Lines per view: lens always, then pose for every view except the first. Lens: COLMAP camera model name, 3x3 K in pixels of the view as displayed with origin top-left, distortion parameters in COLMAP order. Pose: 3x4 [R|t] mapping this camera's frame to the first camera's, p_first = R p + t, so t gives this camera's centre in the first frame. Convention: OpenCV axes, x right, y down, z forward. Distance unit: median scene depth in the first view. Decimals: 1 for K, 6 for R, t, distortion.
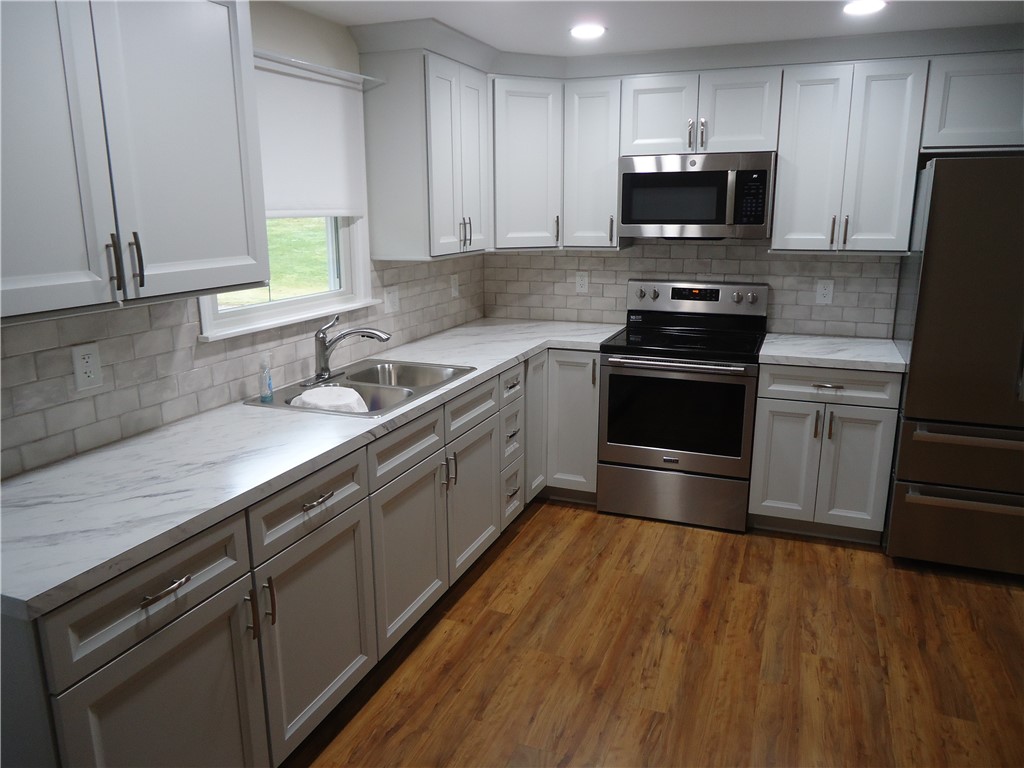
lens RADIAL K [[751.0, 0, 512.0], [0, 751.0, 384.0], [0, 0, 1]] dist [0.001294, -0.002007]
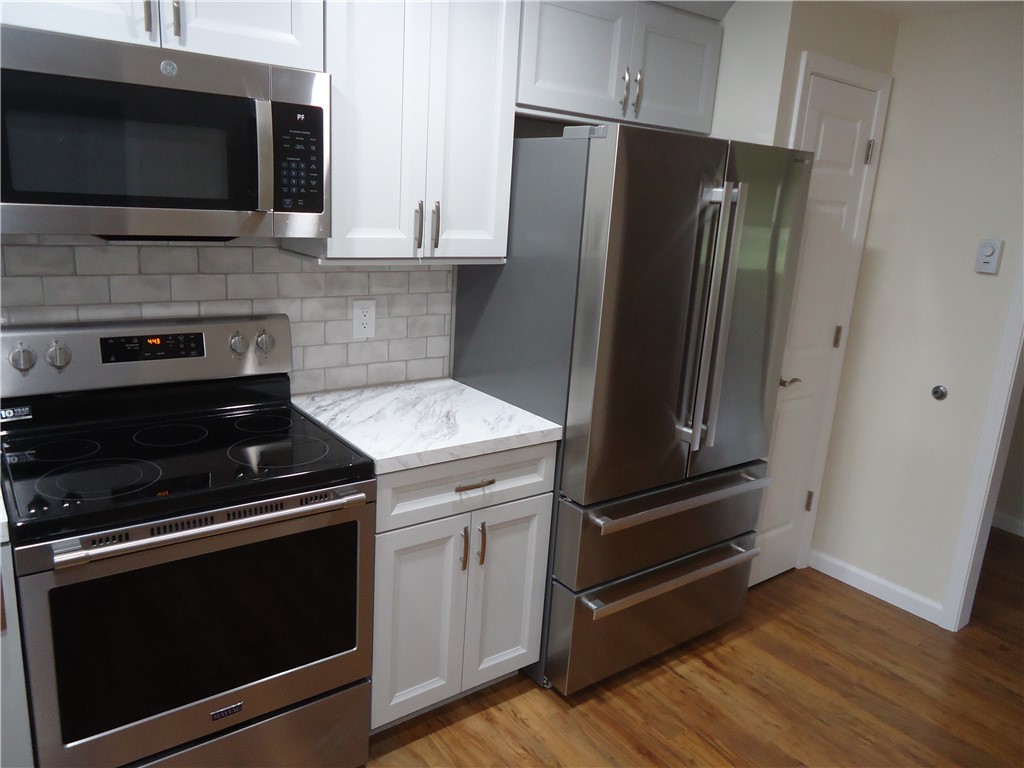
lens RADIAL K [[751.0, 0, 512.0], [0, 751.0, 384.0], [0, 0, 1]] dist [0.001294, -0.002007]
pose [[0.519504, -0.175287, 0.836296, -0.057512], [0.134632, 0.983299, 0.122466, -0.141668], [-0.843795, 0.048971, 0.534427, 0.614787]]
